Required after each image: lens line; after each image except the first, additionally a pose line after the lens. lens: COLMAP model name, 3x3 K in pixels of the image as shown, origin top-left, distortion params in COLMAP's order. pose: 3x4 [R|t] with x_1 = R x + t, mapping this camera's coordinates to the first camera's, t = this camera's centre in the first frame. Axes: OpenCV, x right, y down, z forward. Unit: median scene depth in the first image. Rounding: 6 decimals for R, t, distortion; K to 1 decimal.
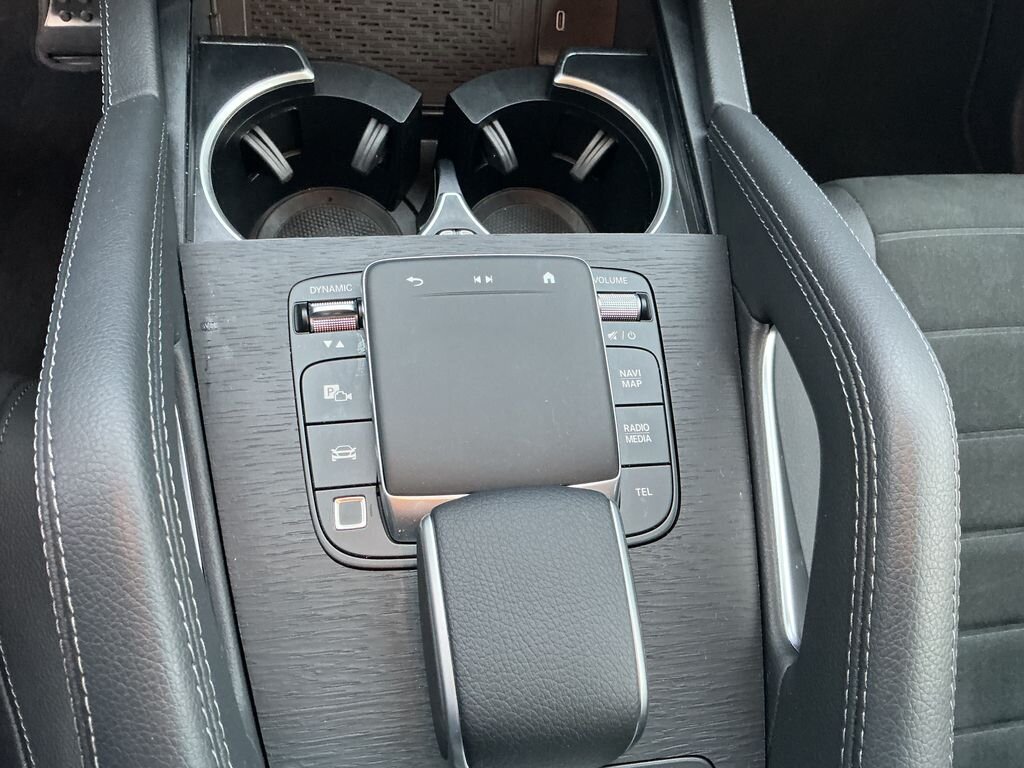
lens RADIAL K [[862.0, 0, 509.7], [0, 862.0, 378.9], [0, 0, 1]] dist [0.129104, -0.278918]
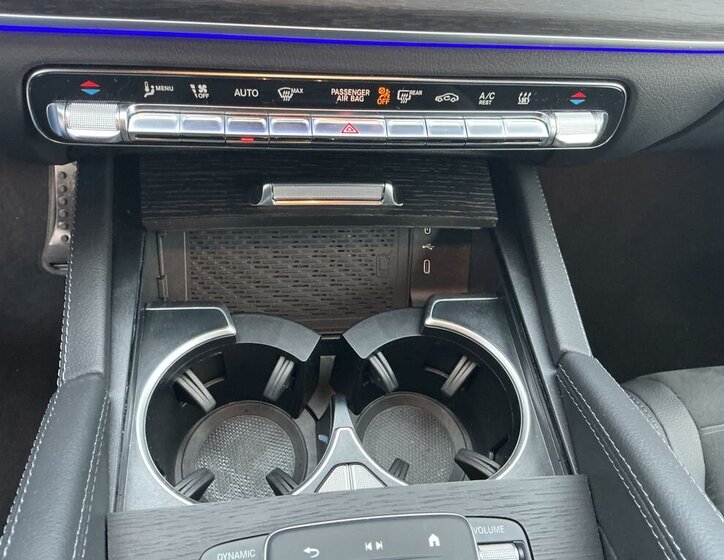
lens RADIAL K [[627.6, 0, 362.7], [0, 627.6, 278.4], [0, 0, 1]] dist [0.117079, -0.211971]
pose [[0.998995, -0.027076, -0.035725, -0.005510], [0.017354, 0.968428, -0.248689, -0.182356], [0.041331, 0.247819, 0.967924, 0.102526]]
